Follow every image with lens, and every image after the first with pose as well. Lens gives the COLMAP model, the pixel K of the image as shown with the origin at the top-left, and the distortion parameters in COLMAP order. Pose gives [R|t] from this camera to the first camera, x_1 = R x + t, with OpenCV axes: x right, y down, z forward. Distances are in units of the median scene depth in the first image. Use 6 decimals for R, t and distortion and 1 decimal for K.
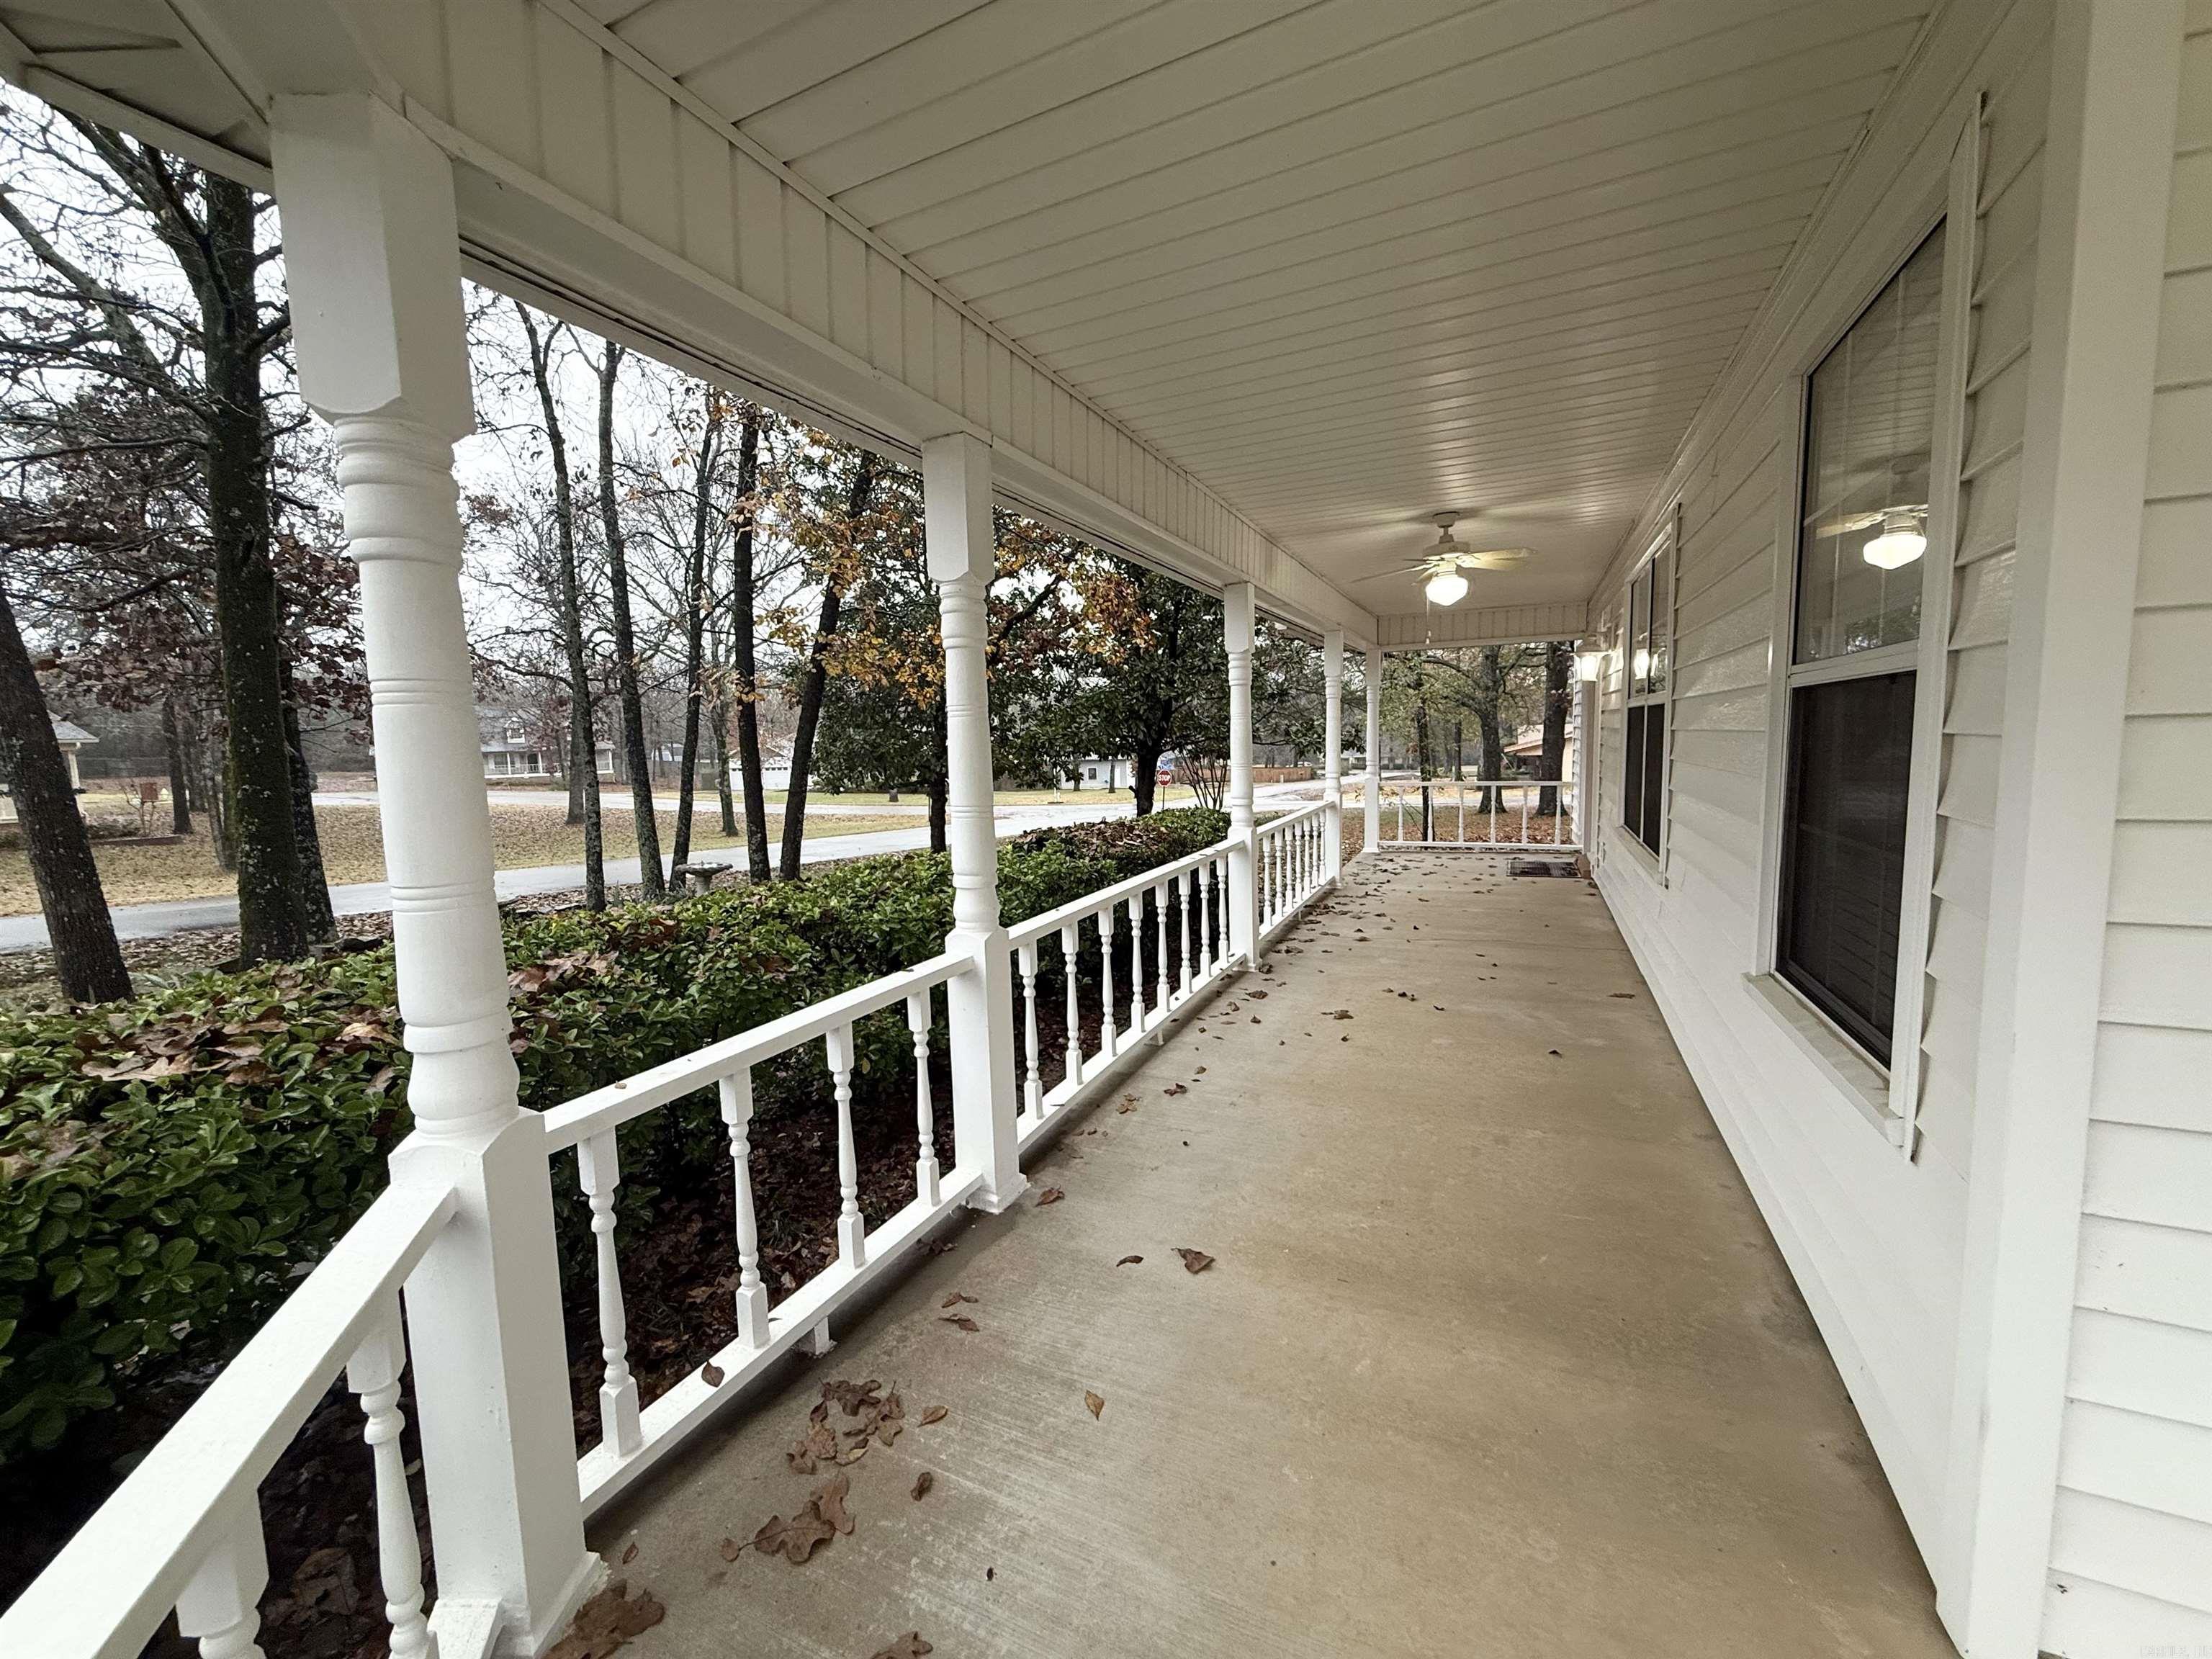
lens RADIAL K [[878.6, 0, 1101.8], [0, 878.6, 829.3], [0, 0, 1]] dist [0.000000, 0.000079]
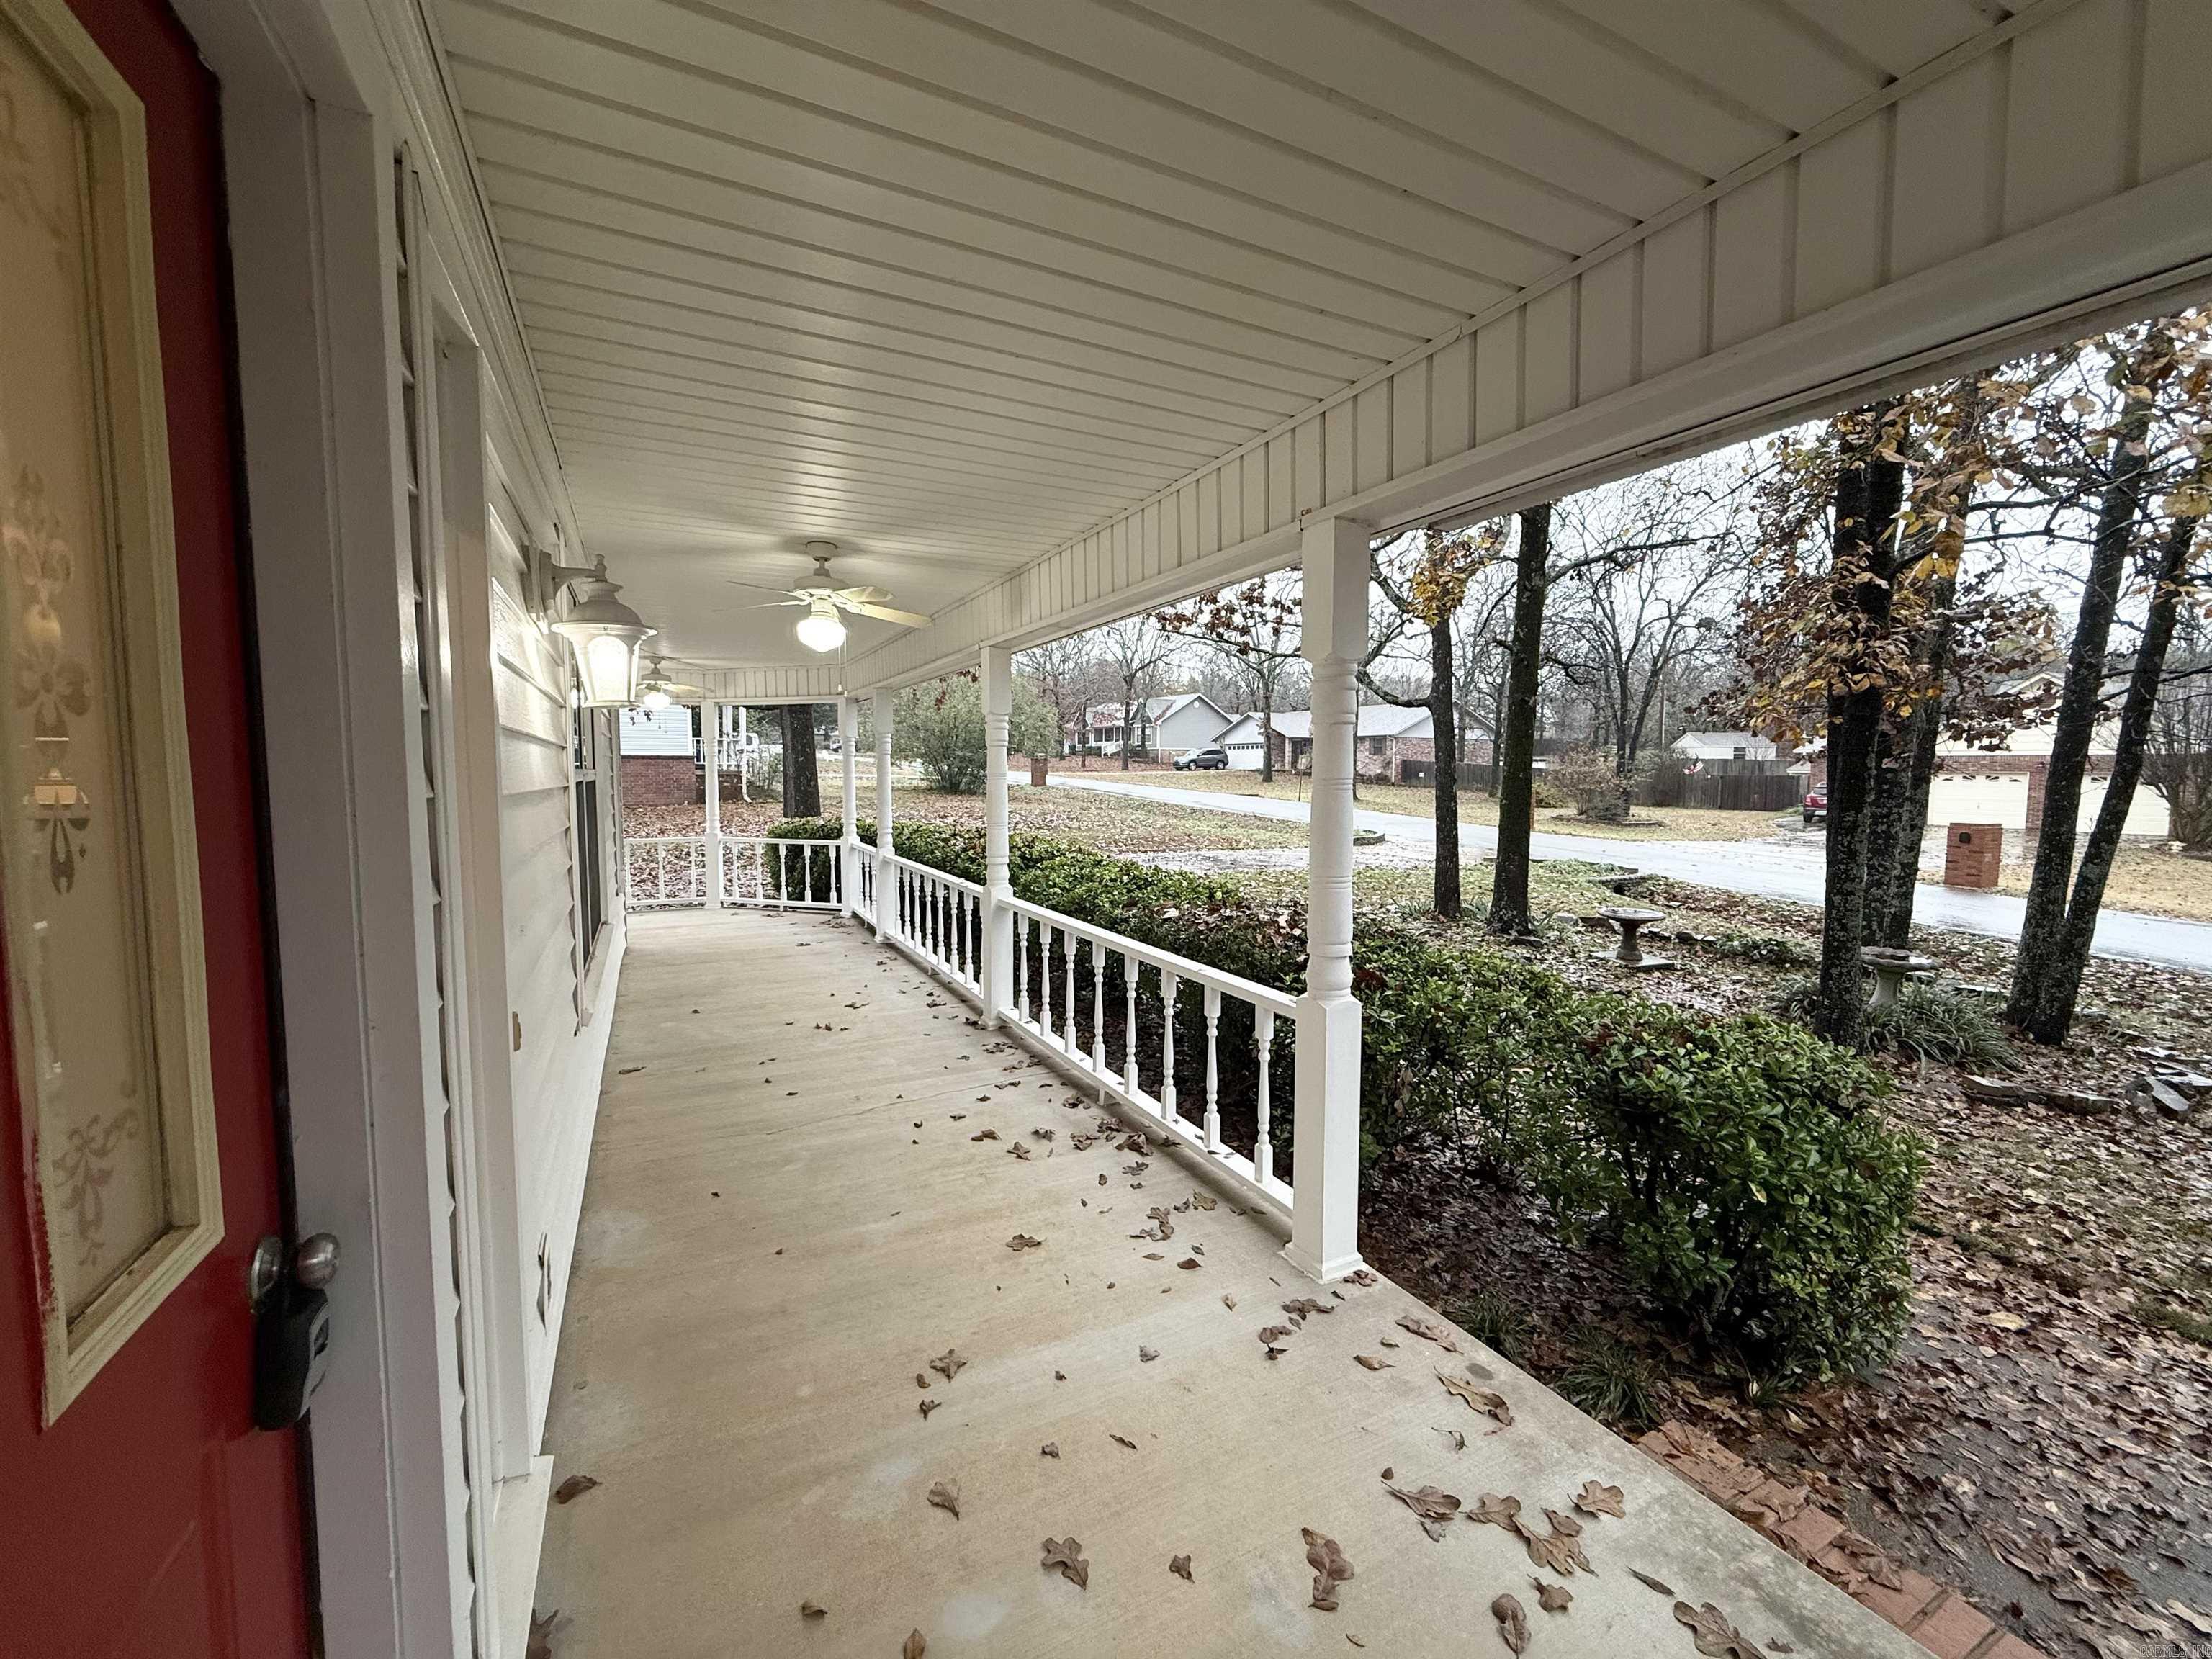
lens RADIAL K [[878.6, 0, 1101.8], [0, 878.6, 829.3], [0, 0, 1]] dist [0.000000, 0.000079]
pose [[-0.618108, 0.092963, -0.780577, 0.857413], [-0.043315, 0.987446, 0.151900, -0.218687], [0.784899, 0.127701, -0.606322, 1.682108]]
